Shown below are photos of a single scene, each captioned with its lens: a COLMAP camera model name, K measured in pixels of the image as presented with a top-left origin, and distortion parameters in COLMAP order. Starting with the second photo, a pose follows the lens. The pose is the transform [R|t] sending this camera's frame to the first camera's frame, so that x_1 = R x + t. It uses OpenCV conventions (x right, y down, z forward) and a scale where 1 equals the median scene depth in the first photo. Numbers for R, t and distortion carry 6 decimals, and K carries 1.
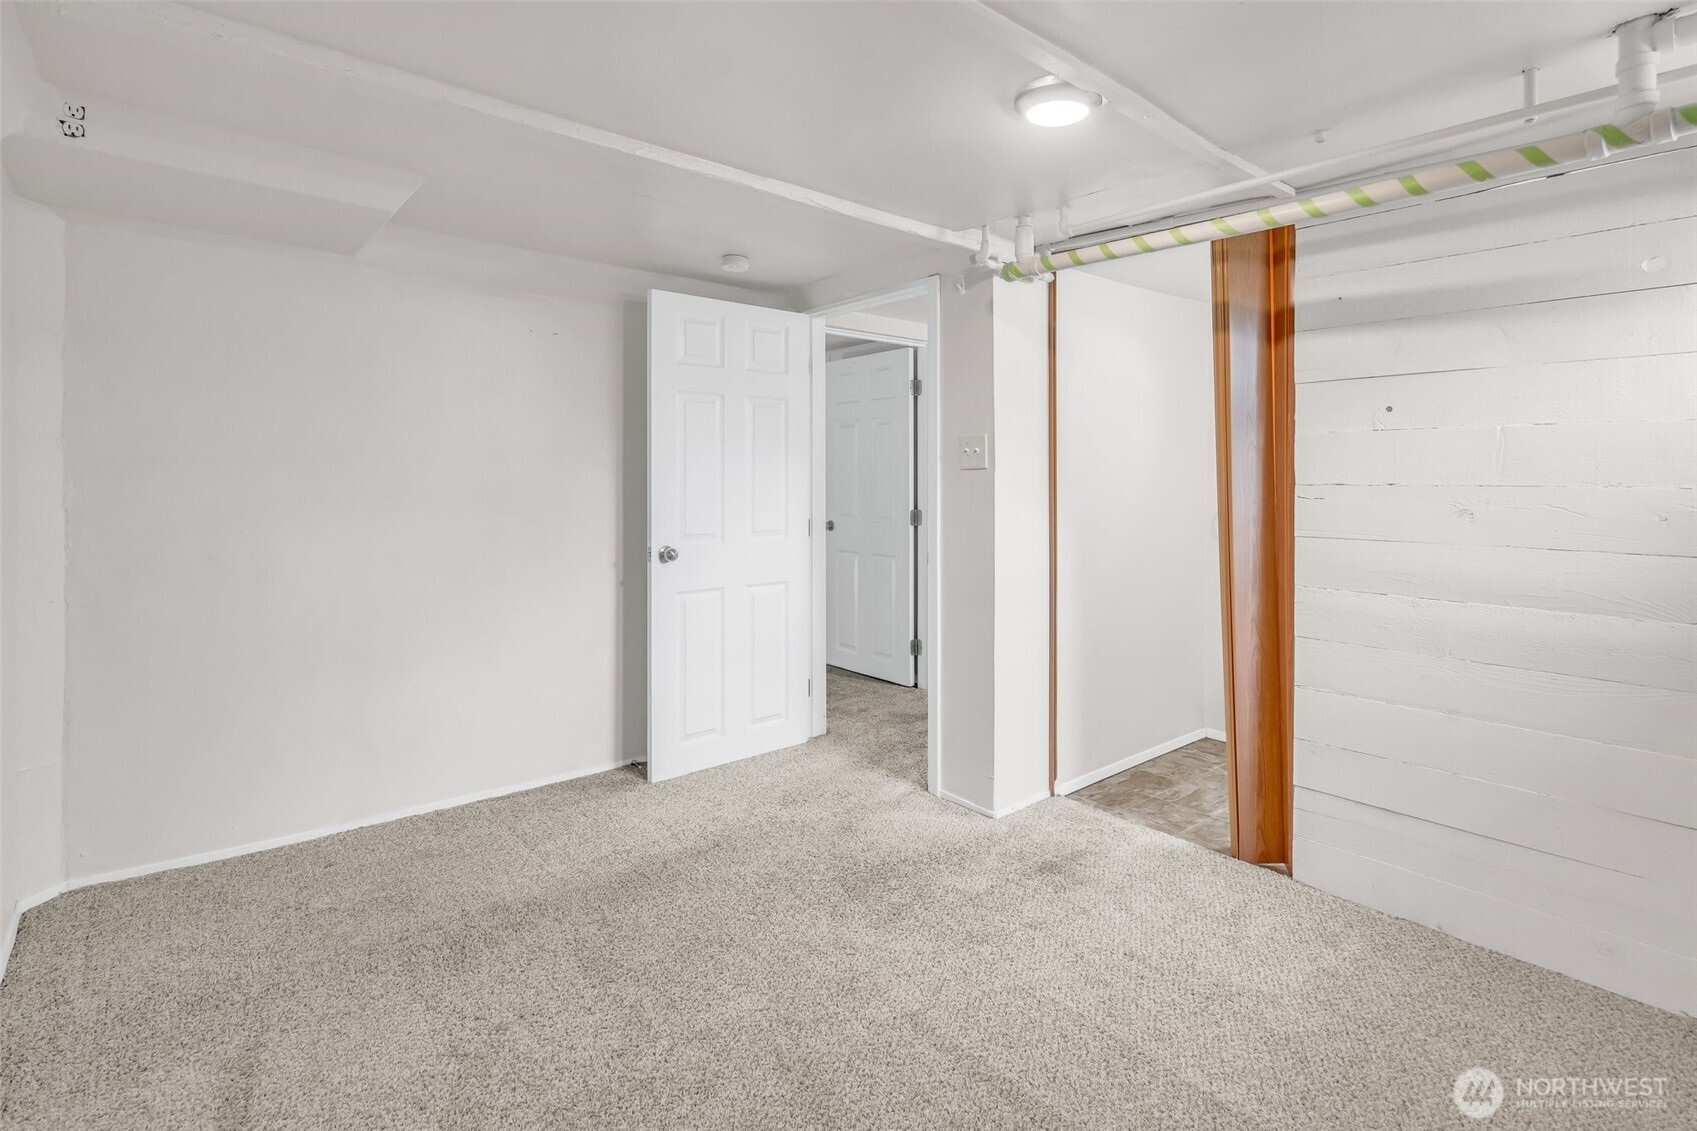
lens RADIAL K [[825.5, 0, 843.2], [0, 825.5, 483.7], [0, 0, 1]] dist [0.004742, -0.004824]
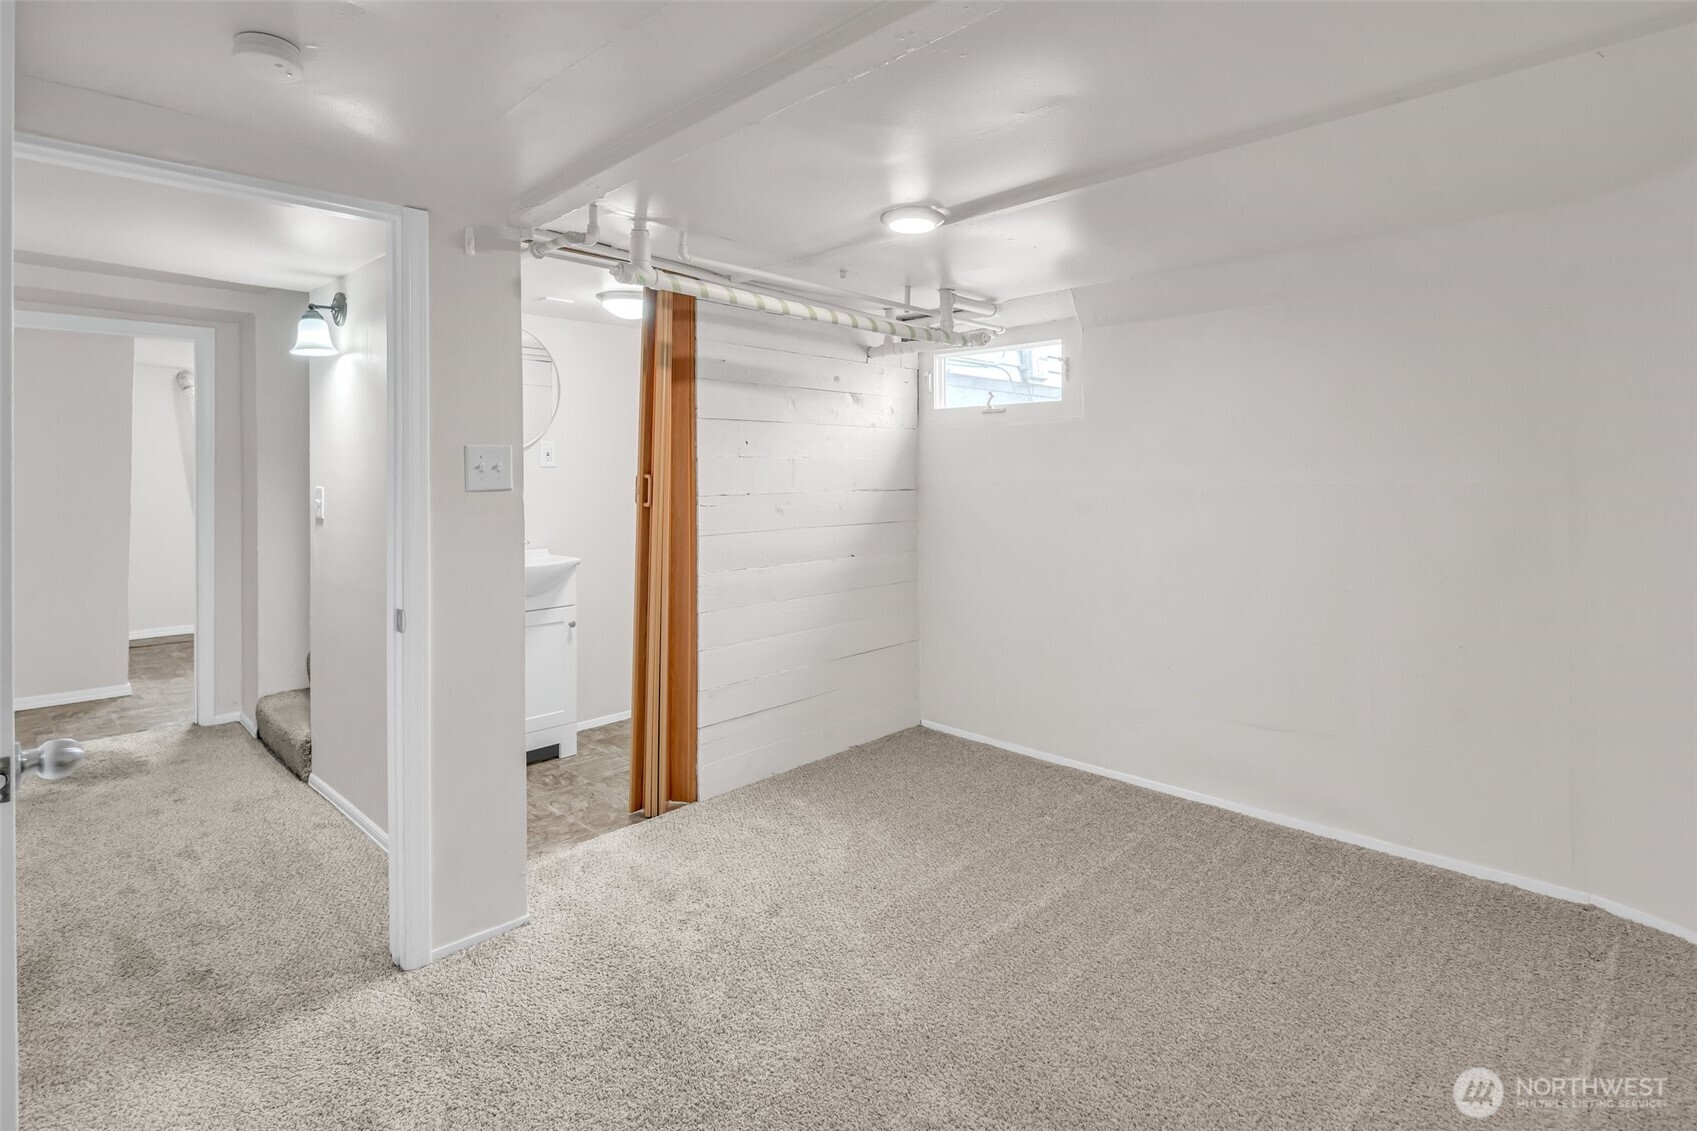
lens RADIAL K [[828.6, 0, 845.9], [0, 828.6, 461.0], [0, 0, 1]] dist [-0.001738, -0.000592]
pose [[-0.099042, 0.003357, 0.995078, -0.778362], [0.005653, 0.999980, -0.002811, -0.049507], [-0.995067, 0.005347, -0.099059, 0.908928]]
